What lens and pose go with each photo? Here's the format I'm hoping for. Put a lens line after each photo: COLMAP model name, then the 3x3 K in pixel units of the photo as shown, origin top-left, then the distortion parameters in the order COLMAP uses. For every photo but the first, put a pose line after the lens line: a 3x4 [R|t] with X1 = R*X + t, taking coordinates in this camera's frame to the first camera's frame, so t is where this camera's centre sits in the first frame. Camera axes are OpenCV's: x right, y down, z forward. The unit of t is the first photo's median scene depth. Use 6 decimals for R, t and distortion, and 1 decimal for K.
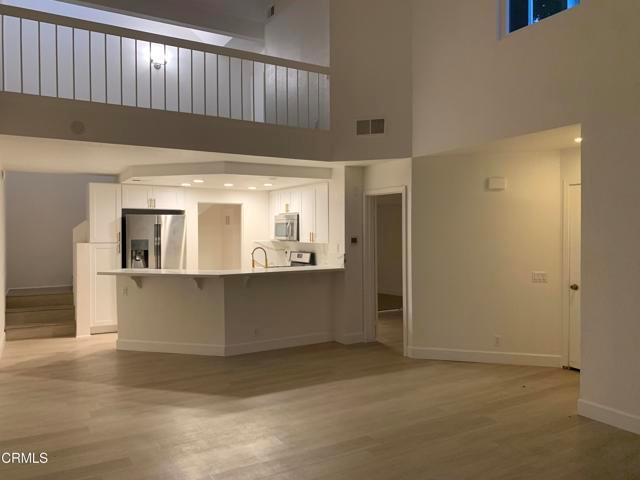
lens RADIAL K [[490.2, 0, 317.8], [0, 490.2, 240.3], [0, 0, 1]] dist [0.004899, 0.002303]
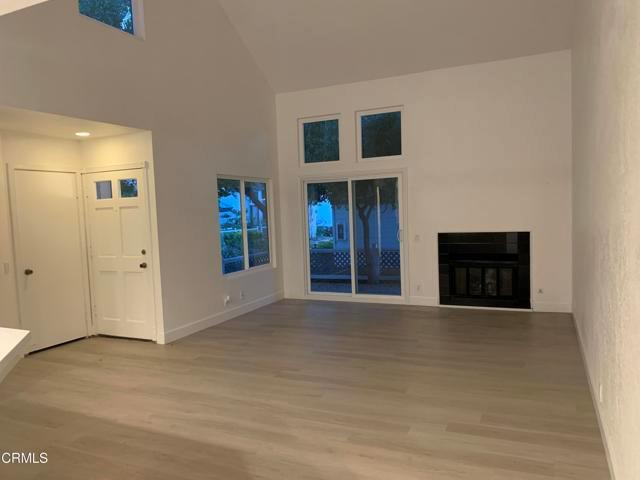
lens RADIAL K [[490.2, 0, 317.8], [0, 490.2, 240.3], [0, 0, 1]] dist [0.004899, 0.002303]
pose [[-0.572389, -0.031999, 0.819357, -0.669550], [0.050242, 0.995992, 0.073996, -0.013156], [-0.818441, 0.083520, -0.568488, 1.129941]]
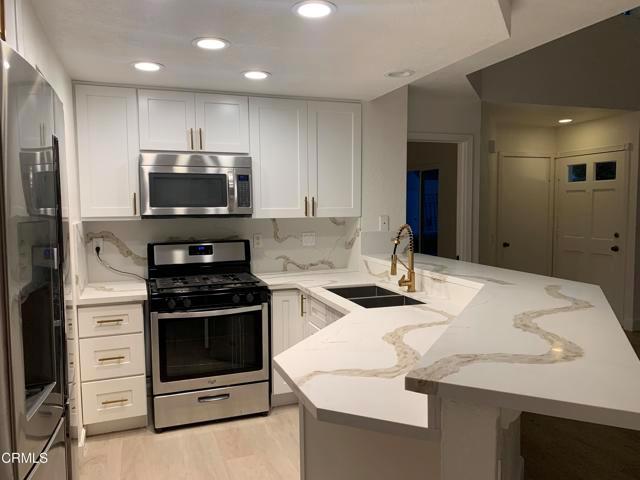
lens RADIAL K [[490.2, 0, 317.8], [0, 490.2, 240.3], [0, 0, 1]] dist [0.004899, 0.002303]
pose [[0.168494, -0.077949, 0.982616, -0.735680], [0.027031, 0.996859, 0.074443, -0.013452], [-0.985332, 0.014018, 0.170072, 1.299408]]
